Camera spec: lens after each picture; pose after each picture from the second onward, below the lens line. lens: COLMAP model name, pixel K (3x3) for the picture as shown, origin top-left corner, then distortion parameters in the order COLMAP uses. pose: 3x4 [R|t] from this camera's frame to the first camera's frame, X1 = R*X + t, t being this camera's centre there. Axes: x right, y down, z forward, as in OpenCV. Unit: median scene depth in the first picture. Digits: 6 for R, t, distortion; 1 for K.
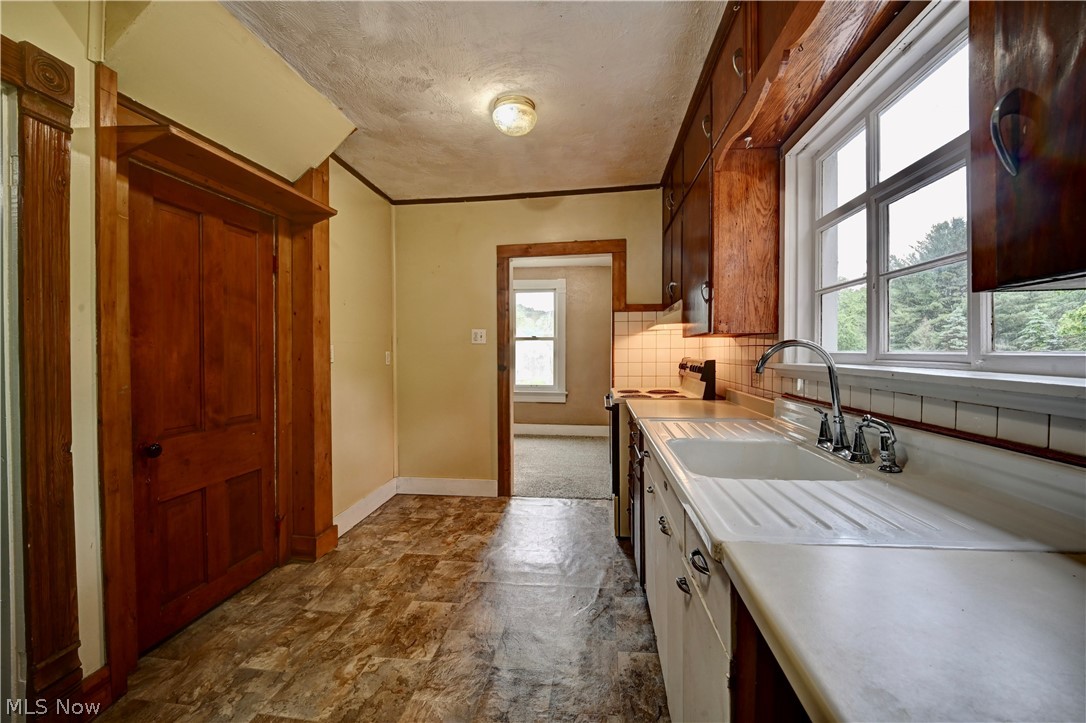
lens RADIAL K [[445.9, 0, 546.3], [0, 445.9, 361.9], [0, 0, 1]] dist [-0.013017, -0.000623]
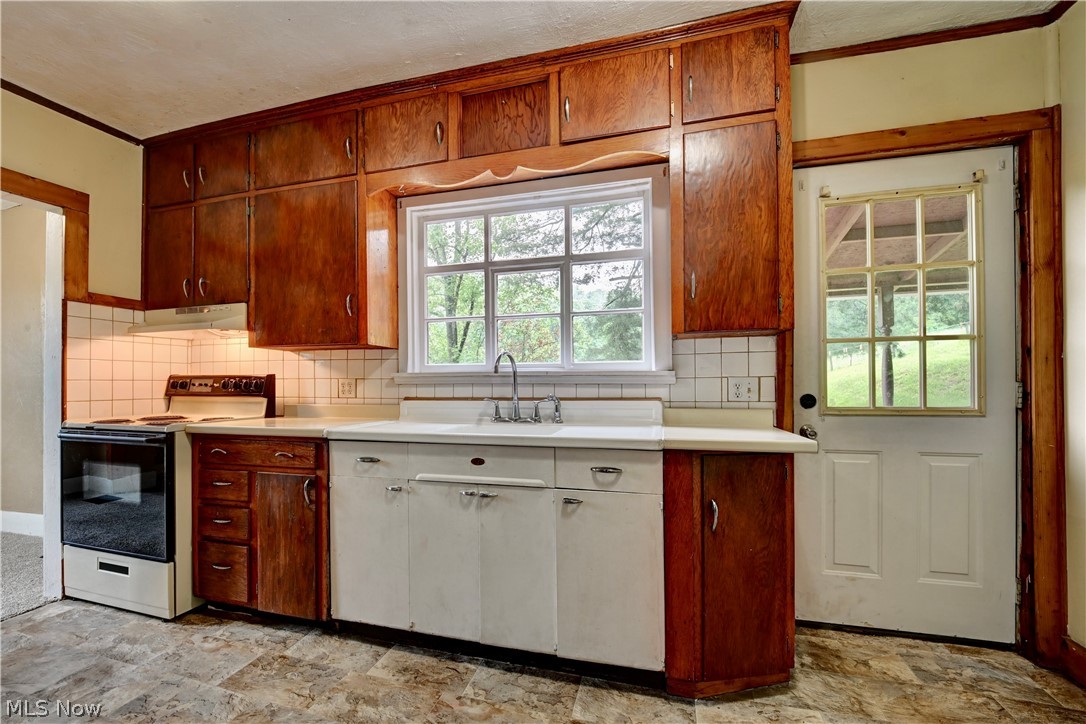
lens RADIAL K [[477.7, 0, 515.7], [0, 477.7, 382.9], [0, 0, 1]] dist [0.001419, -0.000401]
pose [[0.182489, 0.010775, 0.983149, -0.714518], [0.027016, 0.999507, -0.015969, 0.059896], [-0.982837, 0.029475, 0.182108, 0.434426]]
